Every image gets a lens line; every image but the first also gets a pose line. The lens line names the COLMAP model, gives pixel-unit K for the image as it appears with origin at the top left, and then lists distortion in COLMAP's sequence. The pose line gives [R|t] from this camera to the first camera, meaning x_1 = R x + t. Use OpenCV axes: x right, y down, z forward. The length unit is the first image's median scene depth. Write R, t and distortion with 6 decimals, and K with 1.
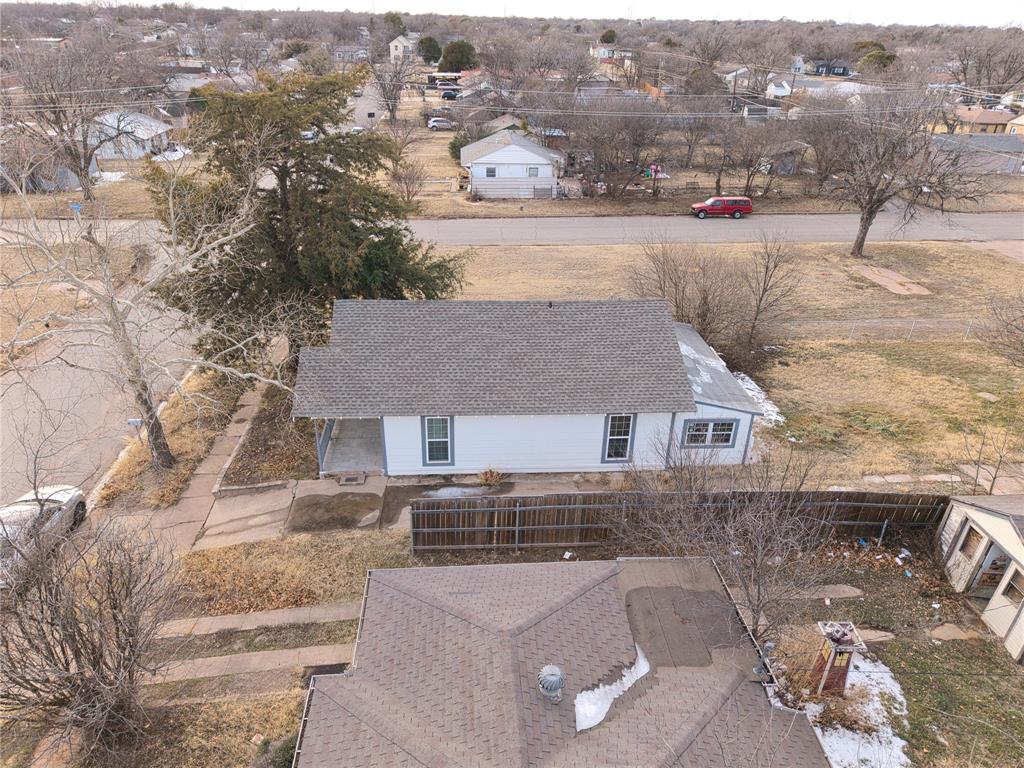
lens RADIAL K [[678.9, 0, 512.0], [0, 678.9, 384.0], [0, 0, 1]] dist [0.040014, -0.047236]
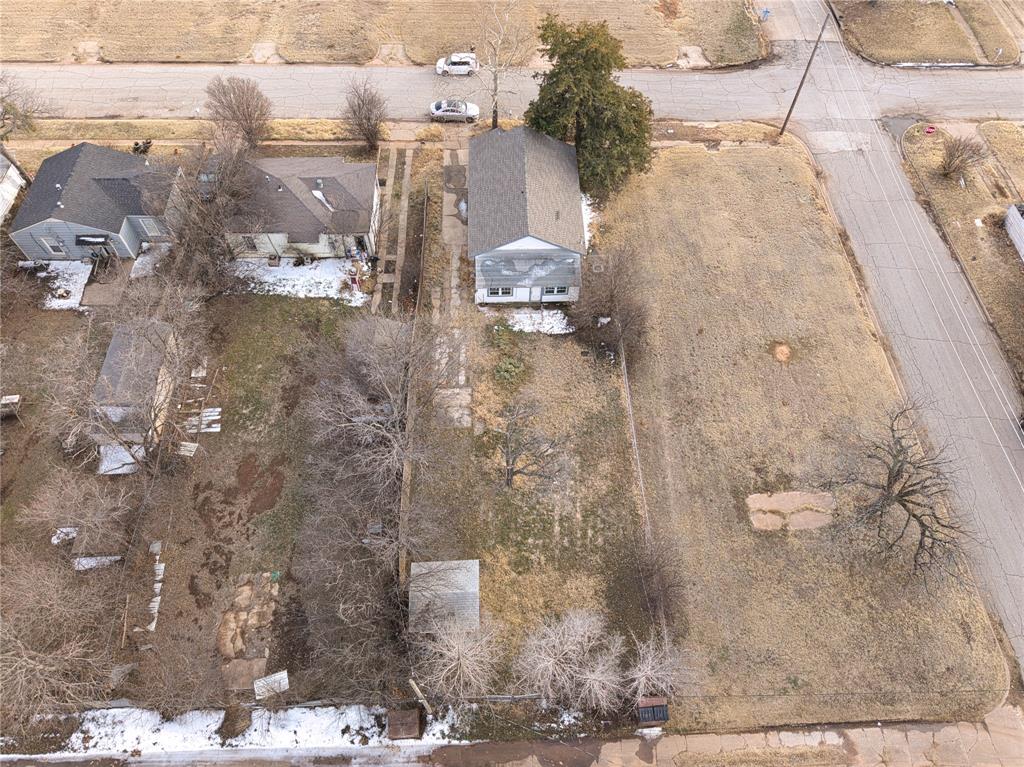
lens RADIAL K [[705.6, 0, 512.0], [0, 705.6, 383.5], [0, 0, 1]] dist [0.032517, -0.033765]
pose [[-0.043227, 0.828703, -0.558016, 1.811981], [-0.483272, 0.471500, 0.737656, -1.472578], [0.874403, 0.301560, 0.380108, 0.344259]]
